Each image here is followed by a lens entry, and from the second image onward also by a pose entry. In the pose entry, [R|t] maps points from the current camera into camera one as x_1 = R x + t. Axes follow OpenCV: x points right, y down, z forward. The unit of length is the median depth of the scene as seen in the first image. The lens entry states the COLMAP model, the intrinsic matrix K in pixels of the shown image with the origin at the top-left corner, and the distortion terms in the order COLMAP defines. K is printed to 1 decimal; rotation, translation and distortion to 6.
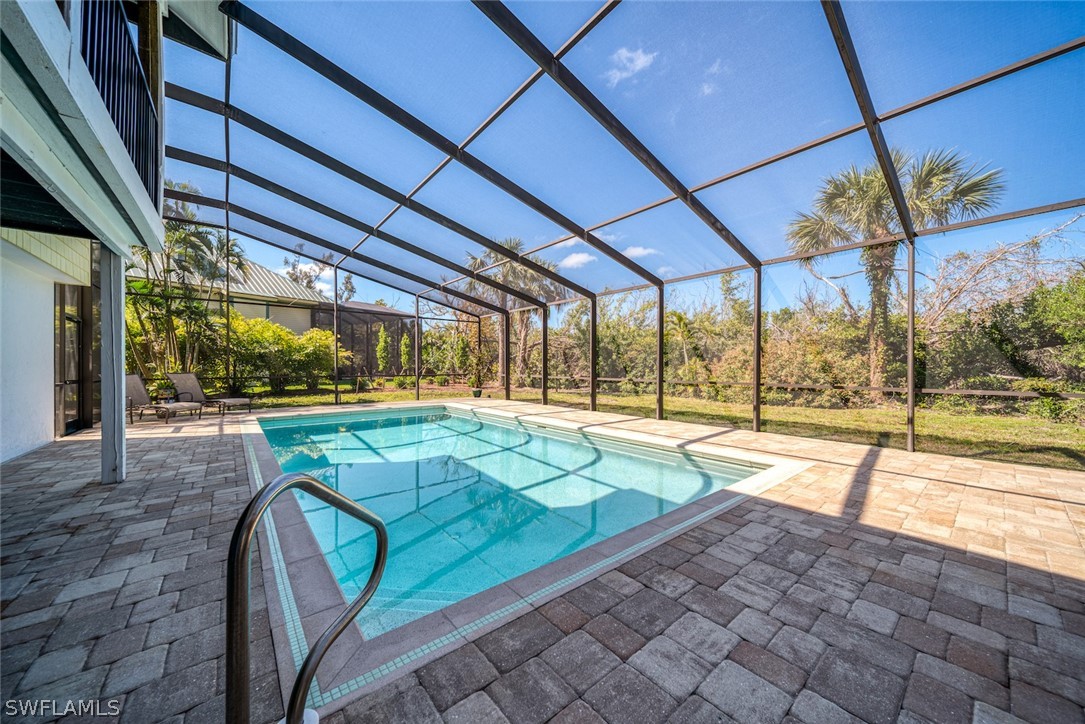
lens RADIAL K [[384.0, 0, 547.2], [0, 384.0, 370.6], [0, 0, 1]] dist [-0.007915, -0.000210]
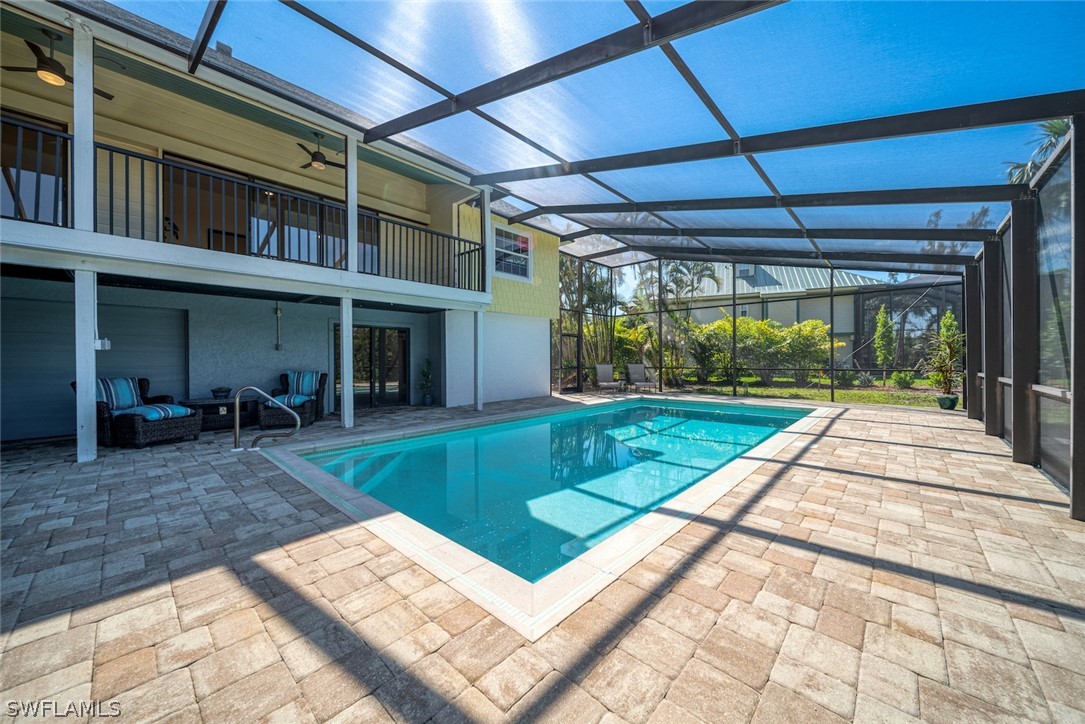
lens RADIAL K [[384.0, 0, 548.3], [0, 384.0, 359.7], [0, 0, 1]] dist [-0.007915, -0.000210]
pose [[0.144150, -0.000731, -0.989556, 0.336020], [-0.006636, 0.999977, -0.001706, -0.002704], [0.989534, 0.006813, 0.144142, 0.309240]]
